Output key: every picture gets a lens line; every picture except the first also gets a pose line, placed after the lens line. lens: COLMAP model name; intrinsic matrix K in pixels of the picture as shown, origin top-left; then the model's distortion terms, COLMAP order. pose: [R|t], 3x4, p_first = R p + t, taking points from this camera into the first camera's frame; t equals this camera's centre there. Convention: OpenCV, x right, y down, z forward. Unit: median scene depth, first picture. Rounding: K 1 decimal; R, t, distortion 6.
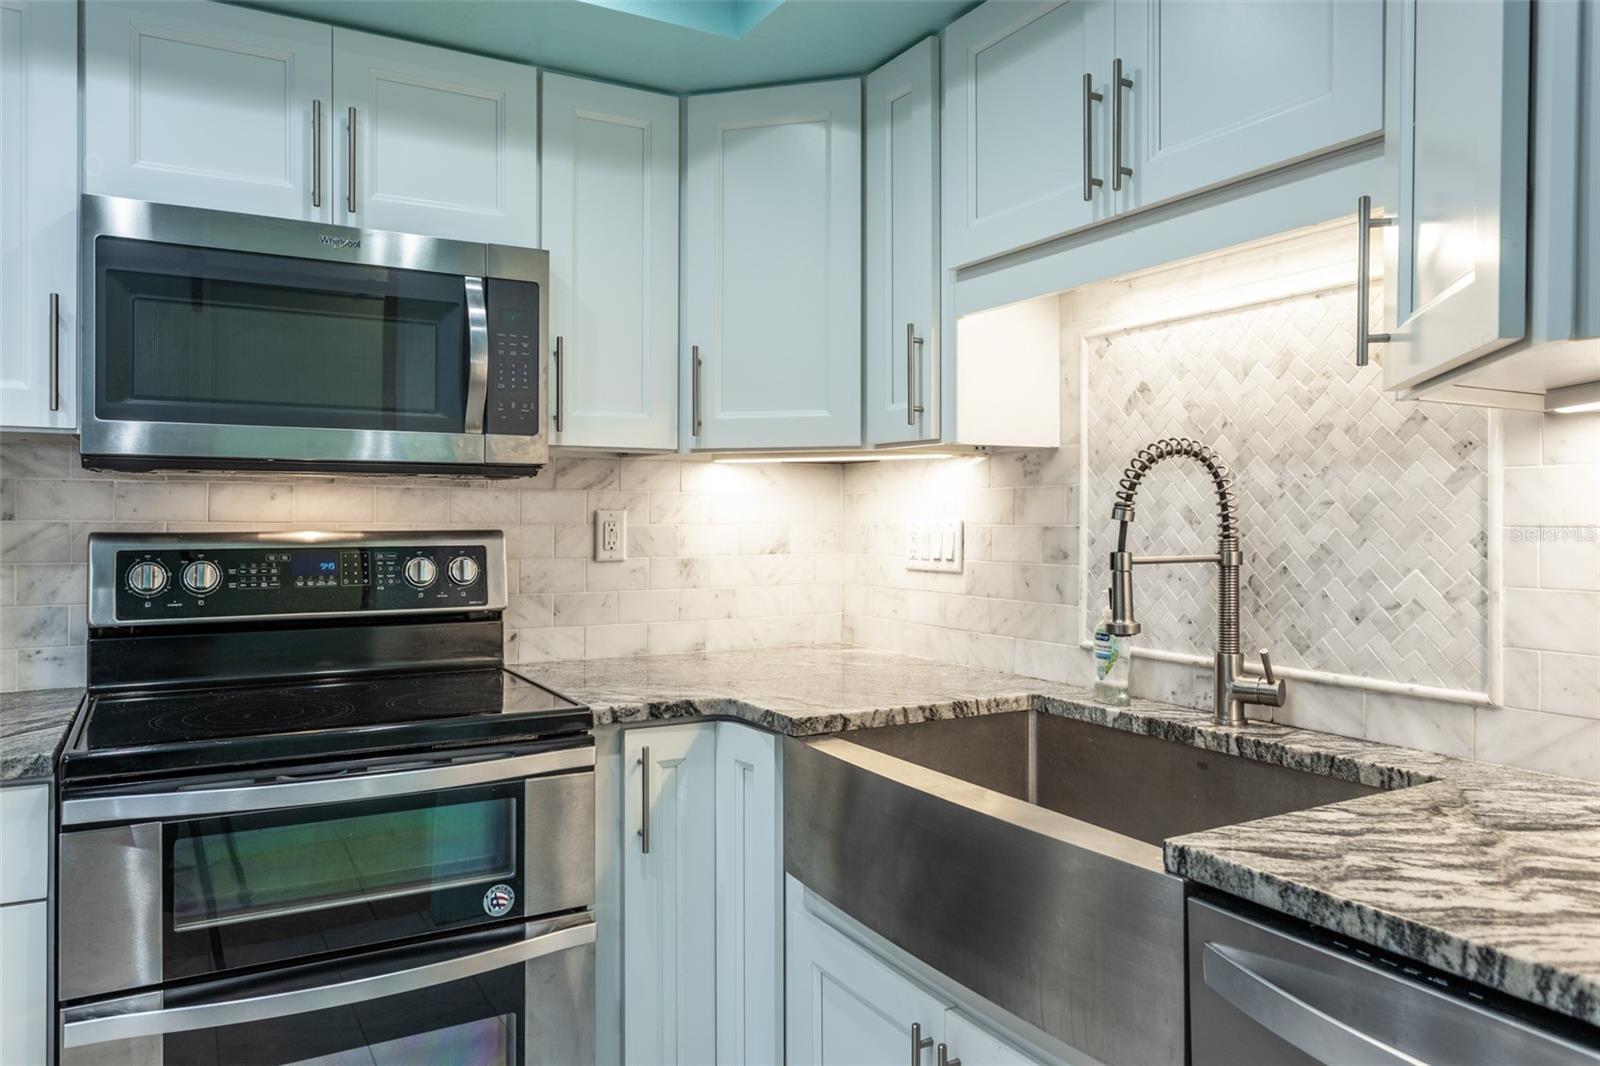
lens RADIAL K [[1088.6, 0, 791.9], [0, 1088.6, 512.5], [0, 0, 1]] dist [-0.009117, 0.012913]
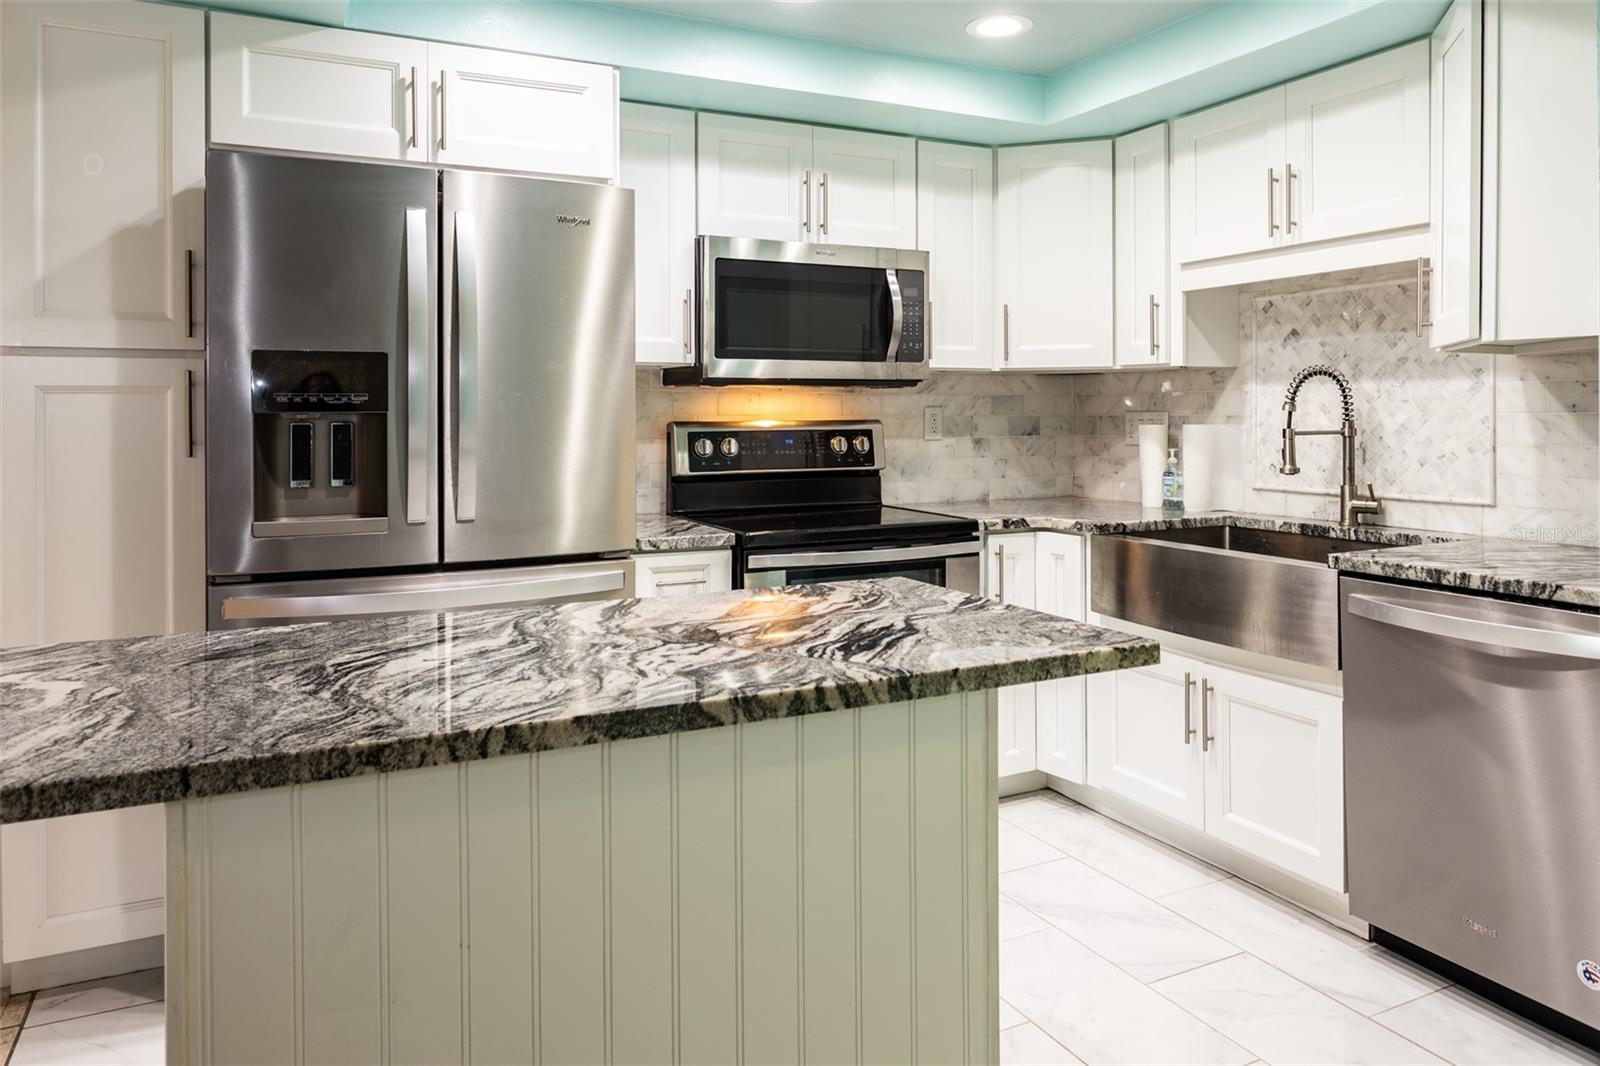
lens RADIAL K [[1089.8, 0, 820.0], [0, 1089.8, 412.6], [0, 0, 1]] dist [-0.009733, 0.007014]
pose [[0.998993, -0.005189, -0.044575, -0.345280], [0.005355, 0.999979, 0.003604, -0.000710], [0.044556, -0.003839, 0.999000, -0.736061]]
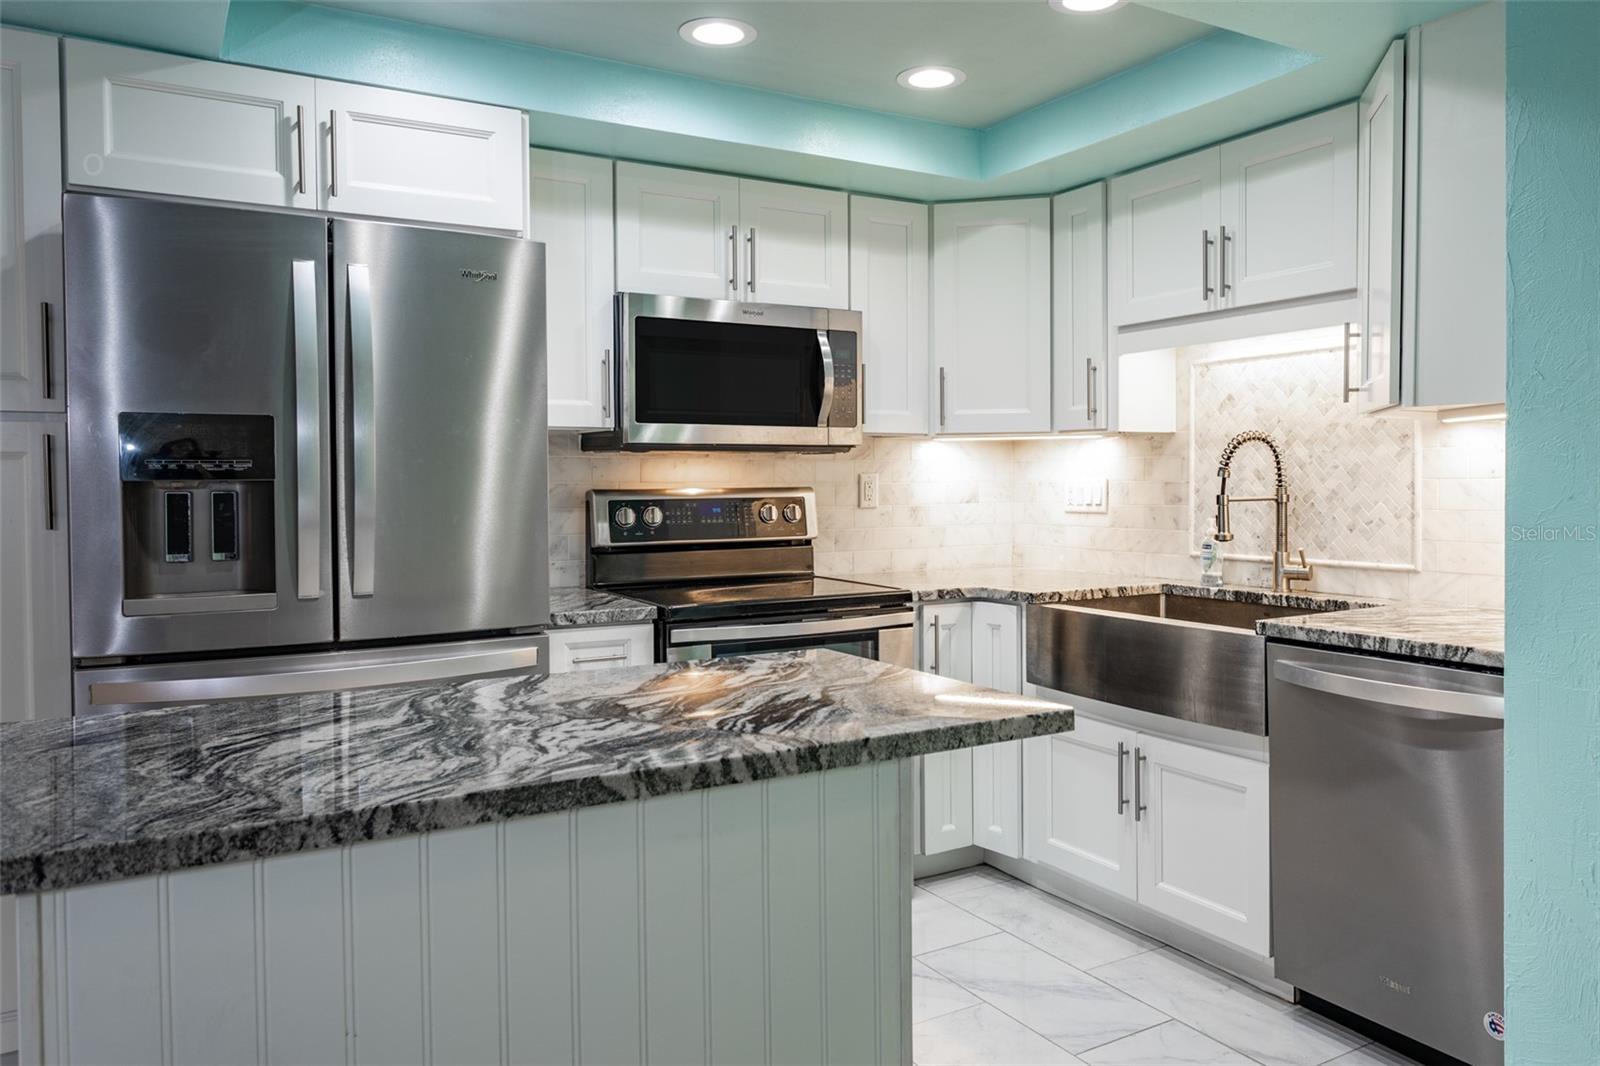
lens RADIAL K [[1151.2, 0, 857.9], [0, 1151.2, 501.9], [0, 0, 1]] dist [-0.007286, 0.010143]
pose [[0.999236, -0.007841, 0.038289, -0.322839], [0.006952, 0.999704, 0.023306, -0.000221], [-0.038461, -0.023022, 0.998995, -0.759039]]
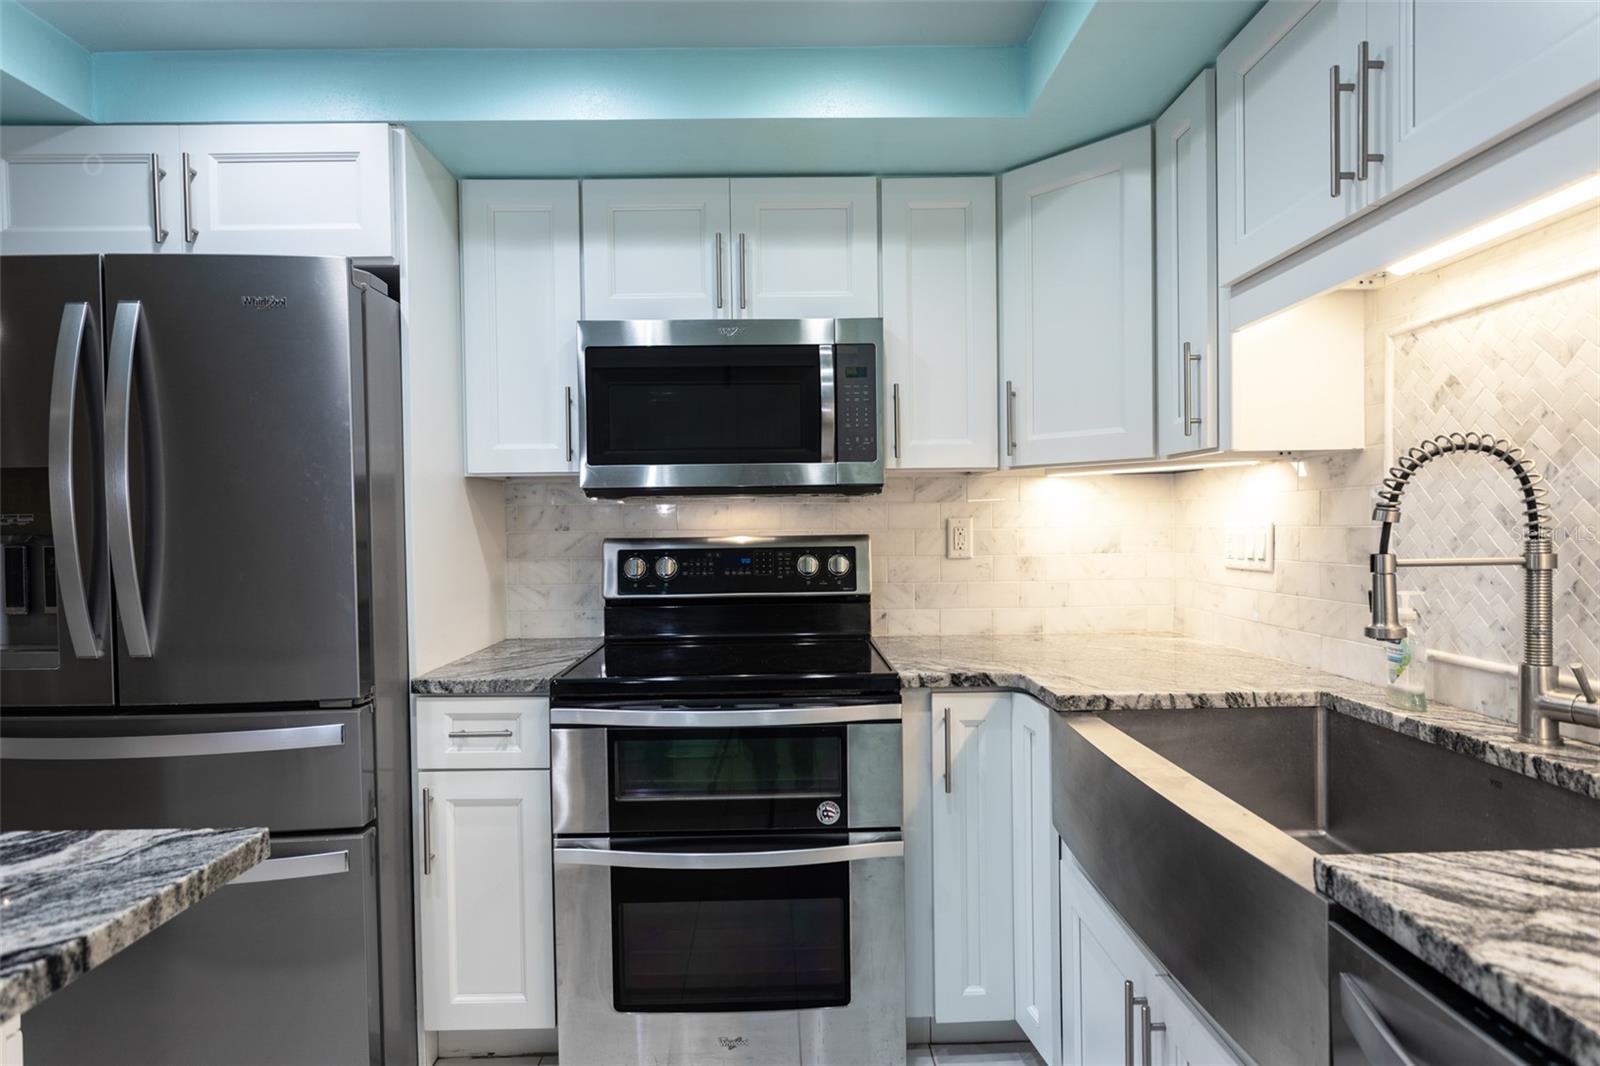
lens RADIAL K [[832.8, 0, 799.6], [0, 832.8, 539.4], [0, 0, 1]] dist [-0.001068, 0.002286]
pose [[0.880384, -0.004094, -0.474243, 0.170876], [0.015622, 0.999670, 0.020371, 0.000090], [0.474003, -0.025343, 0.880158, 0.084741]]
